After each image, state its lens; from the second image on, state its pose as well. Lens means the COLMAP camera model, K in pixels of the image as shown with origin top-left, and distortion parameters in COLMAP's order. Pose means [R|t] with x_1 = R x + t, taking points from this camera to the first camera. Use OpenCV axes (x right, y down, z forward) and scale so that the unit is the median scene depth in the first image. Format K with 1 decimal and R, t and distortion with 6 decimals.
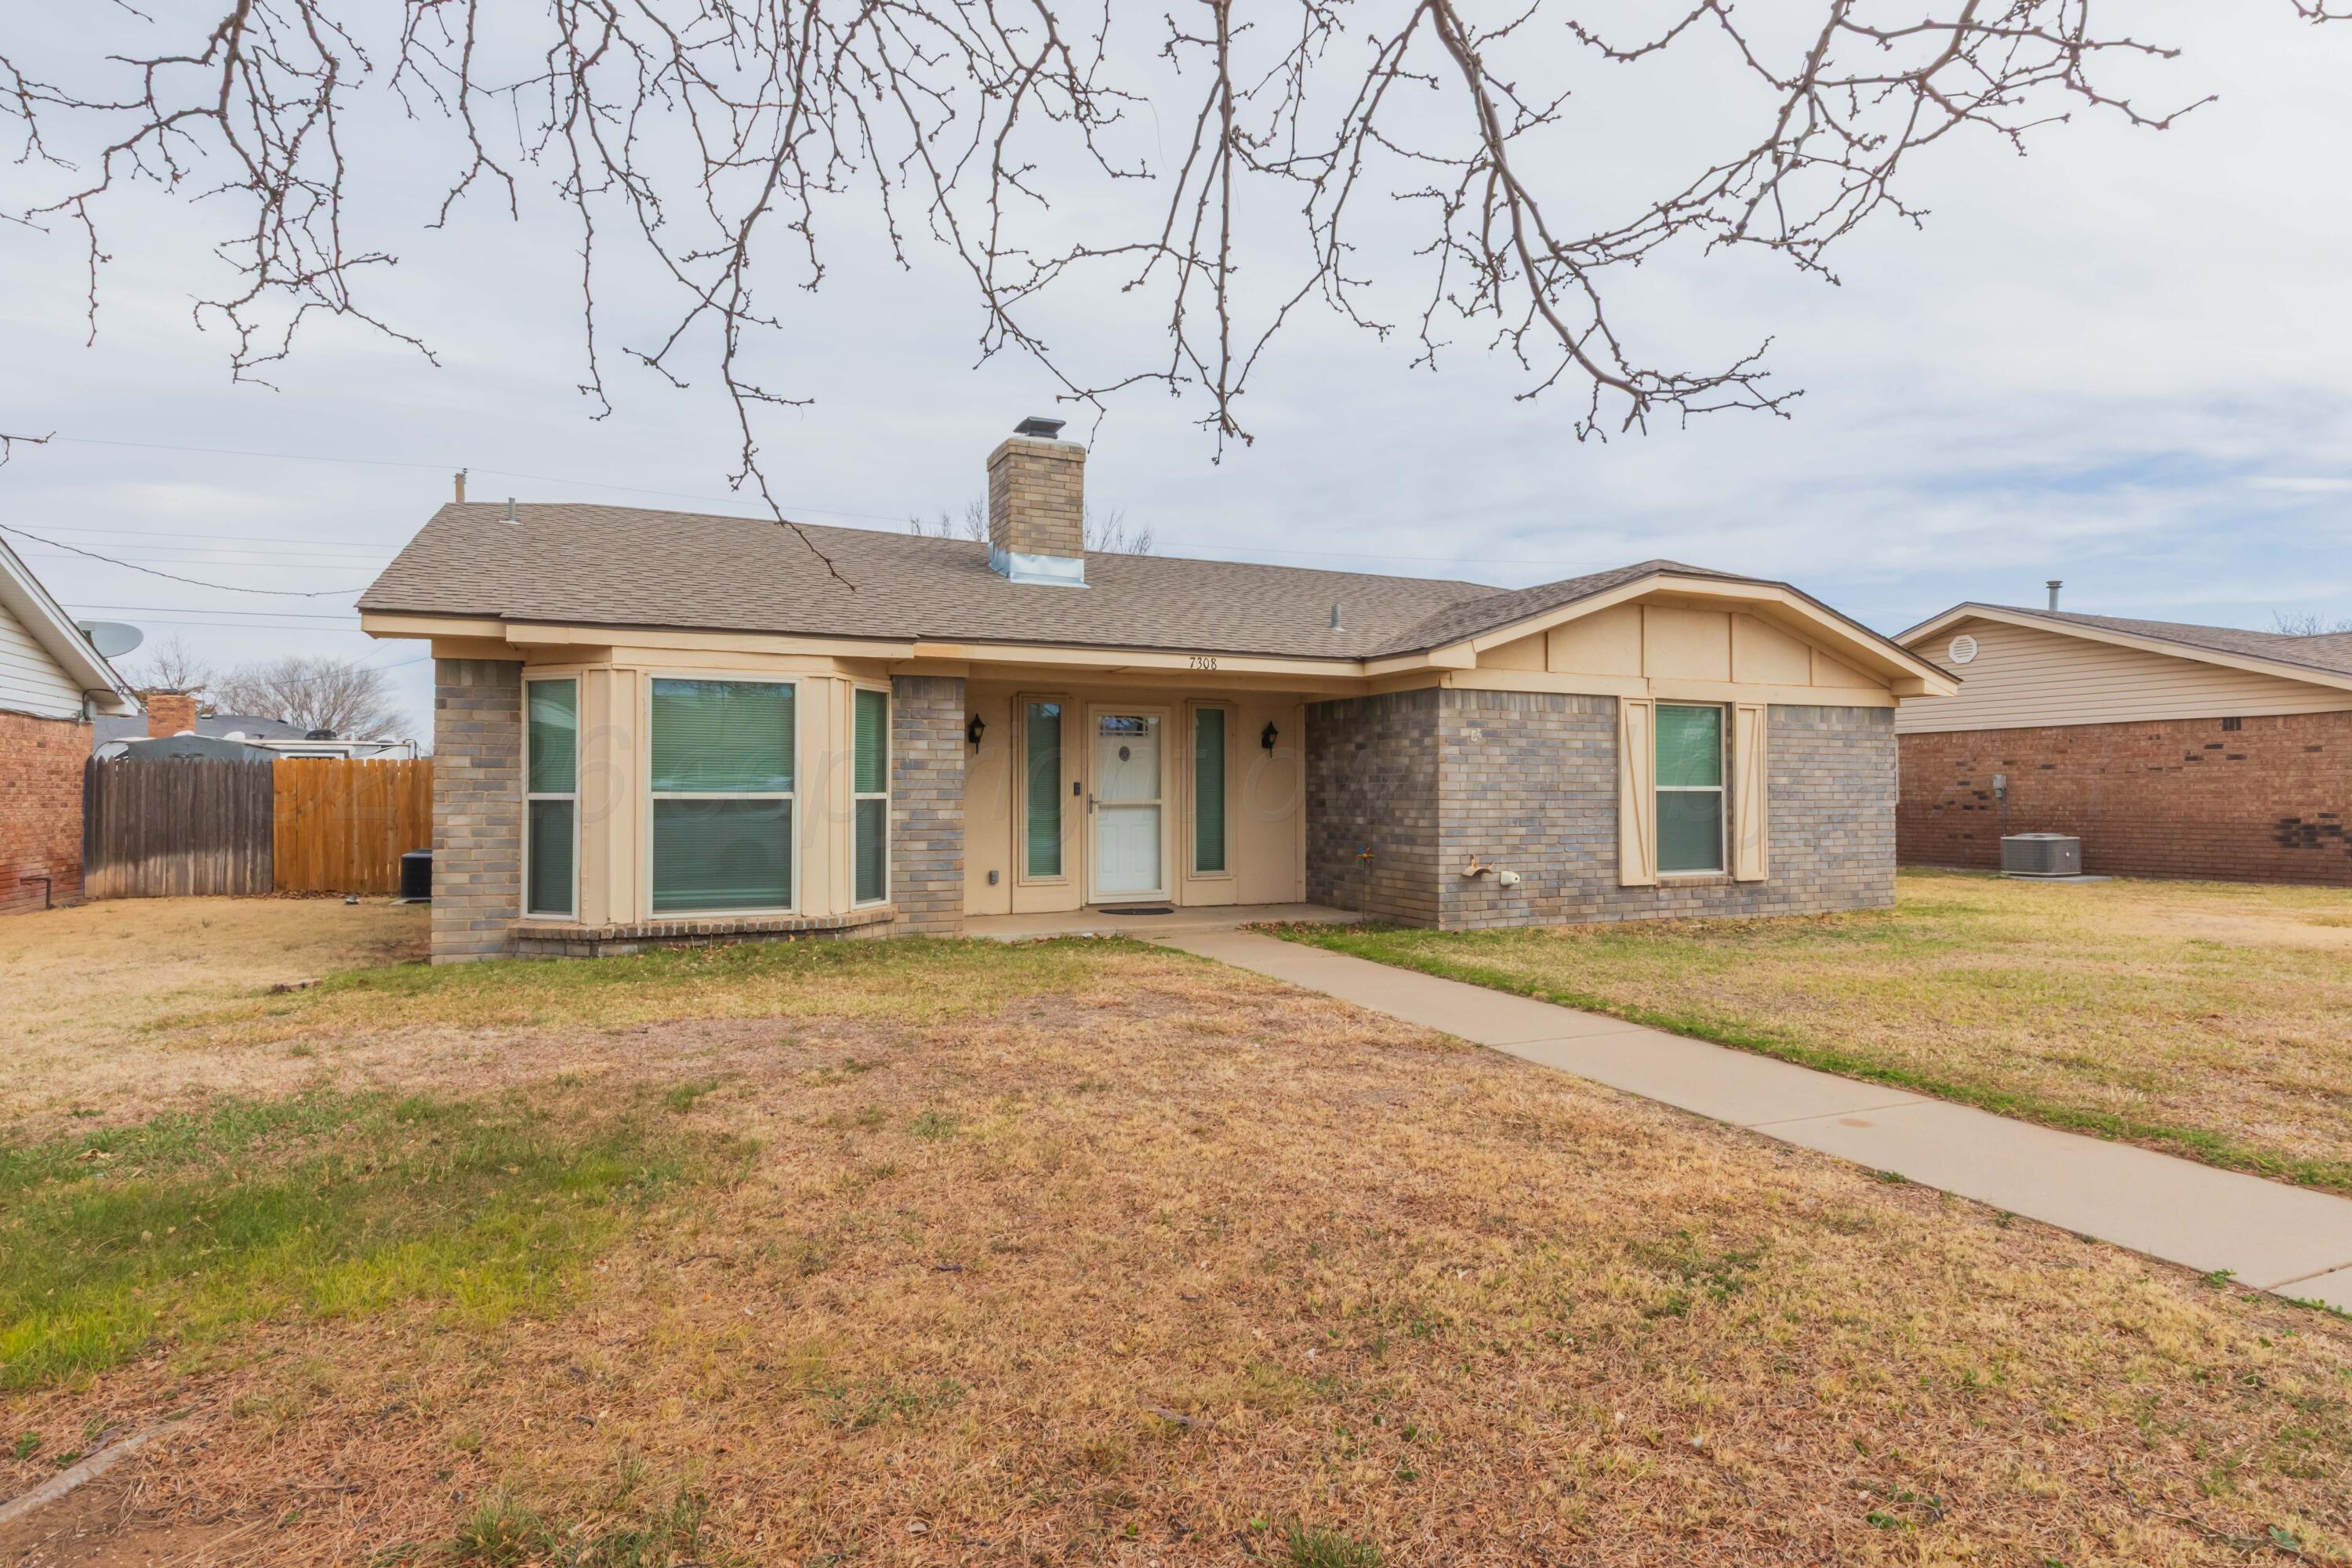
lens RADIAL K [[1078.2, 0, 1176.3], [0, 1078.2, 744.0], [0, 0, 1]] dist [-0.001532, -0.000410]
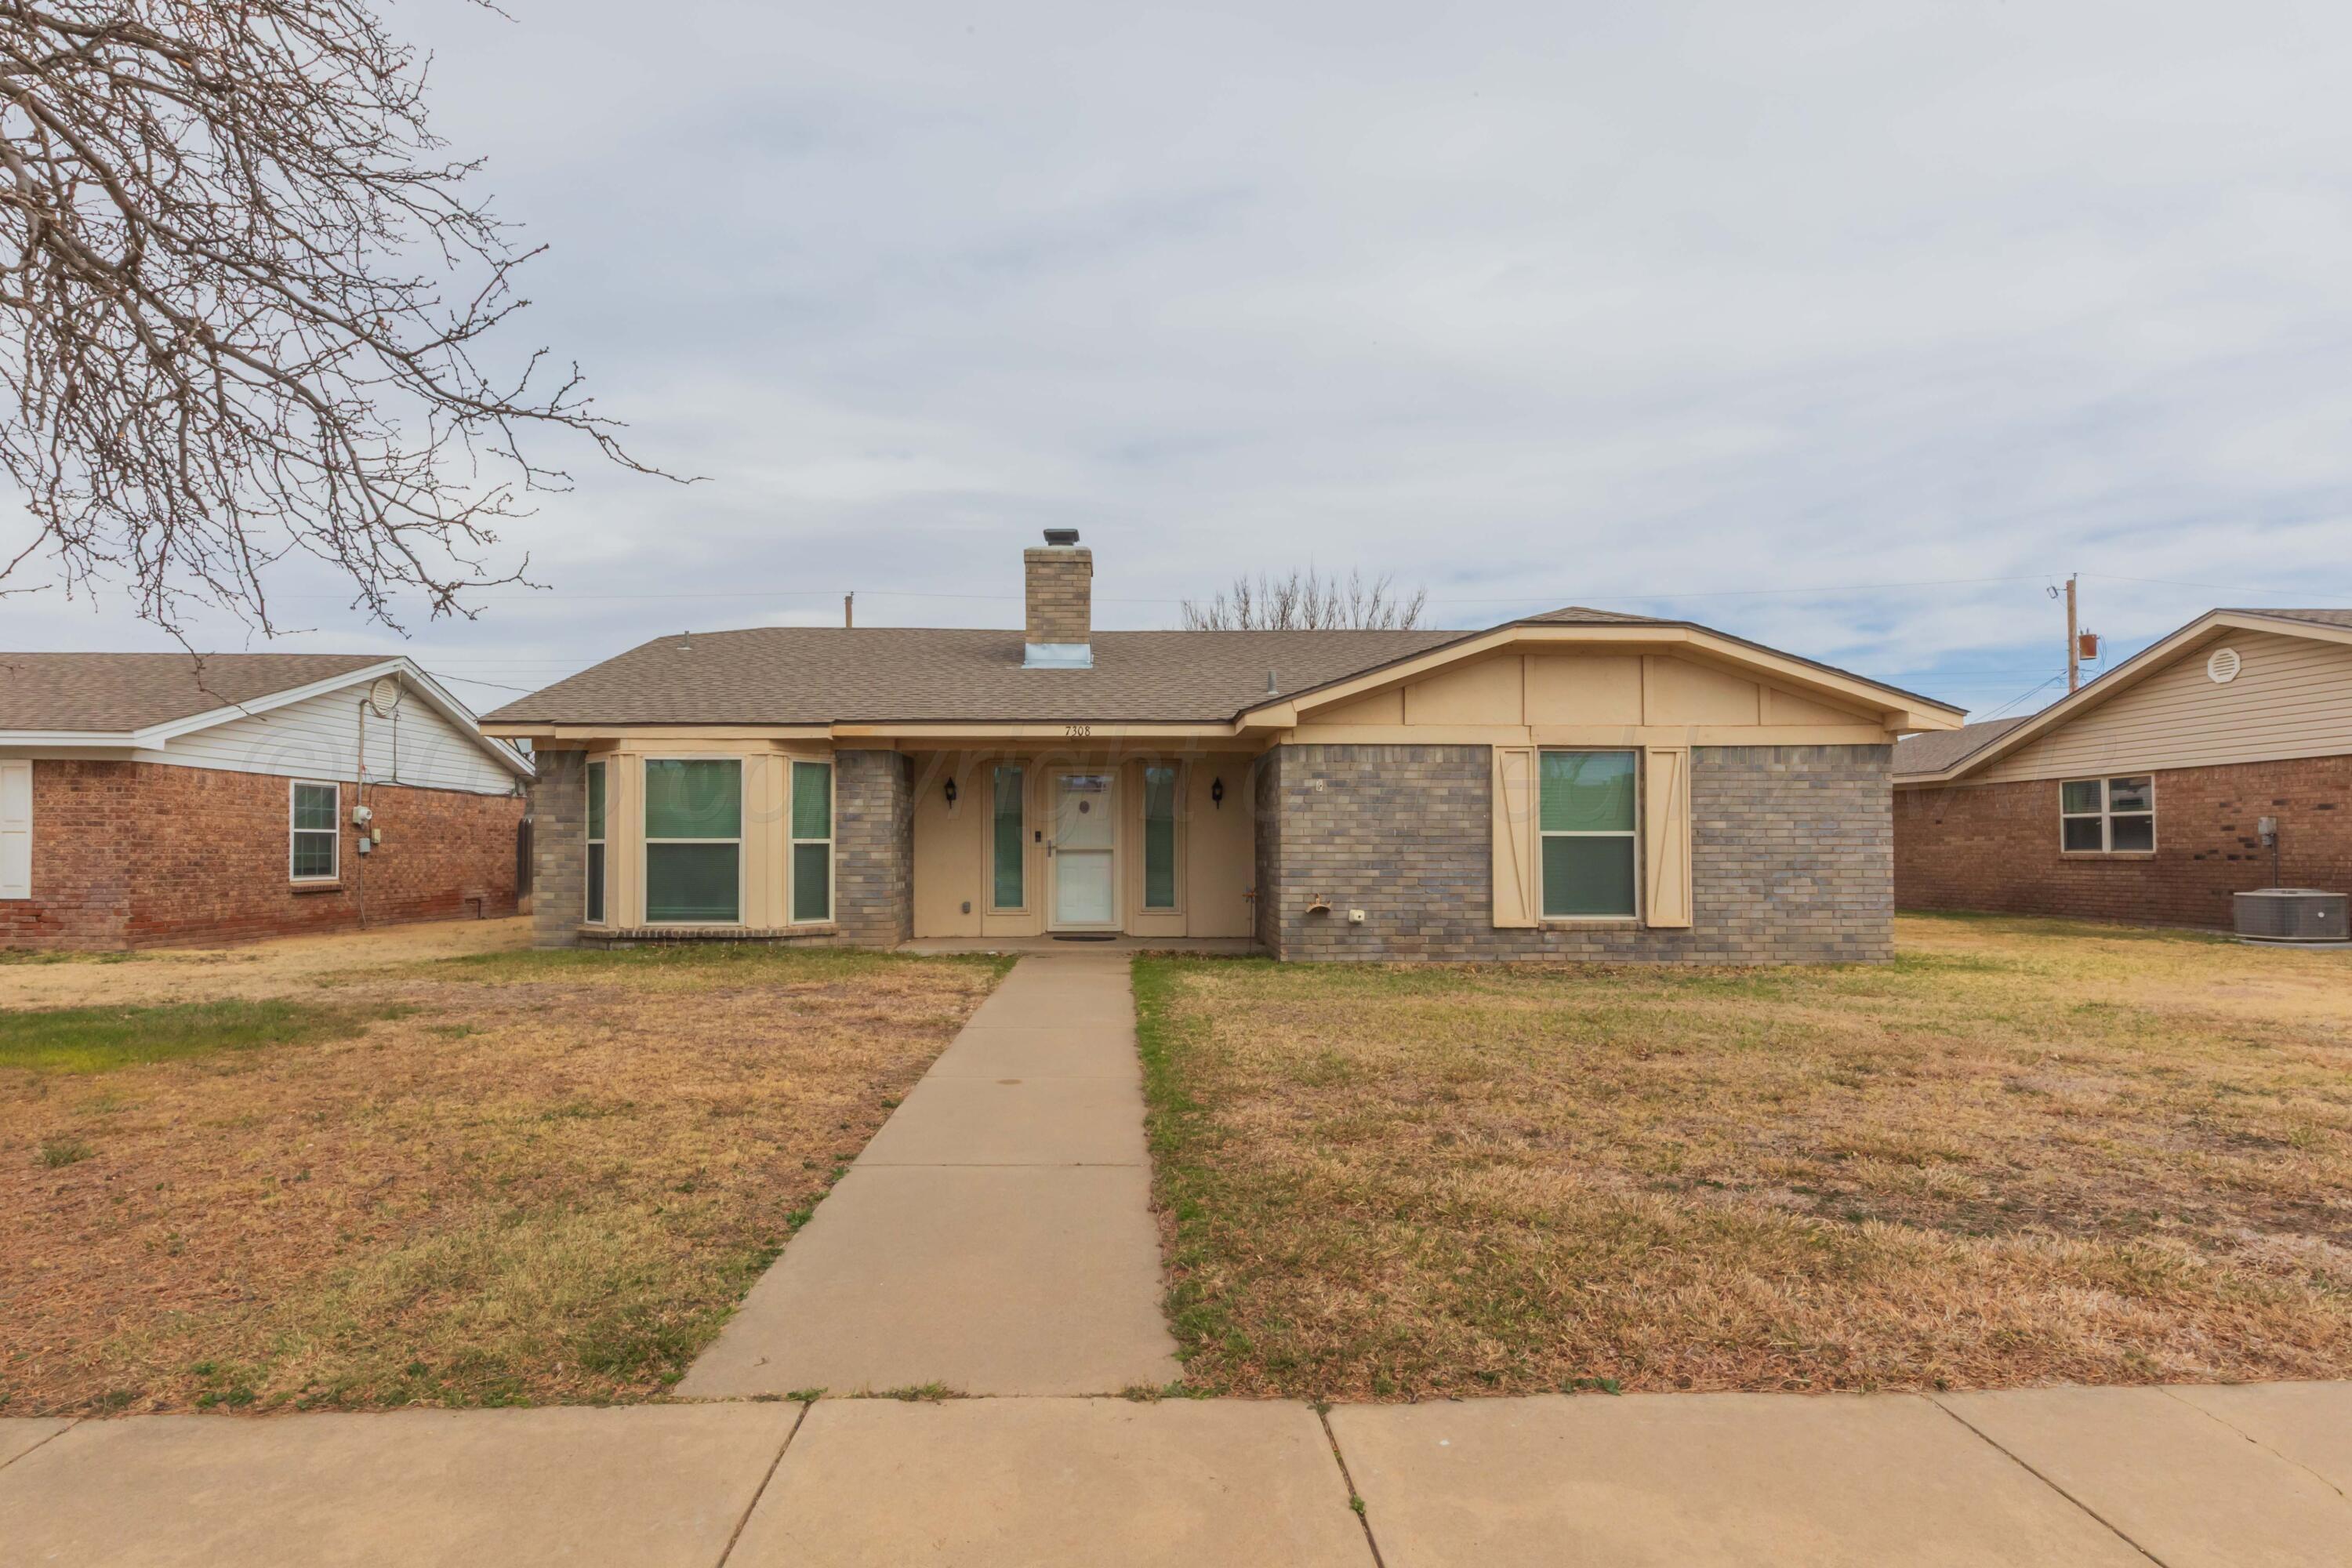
lens RADIAL K [[1041.6, 0, 1193.2], [0, 1041.6, 786.4], [0, 0, 1]] dist [0.002207, -0.000112]
pose [[0.937701, -0.021640, -0.346770, 0.509657], [0.017082, 0.999723, -0.016197, 0.007488], [0.347024, 0.009264, 0.937810, -0.044475]]
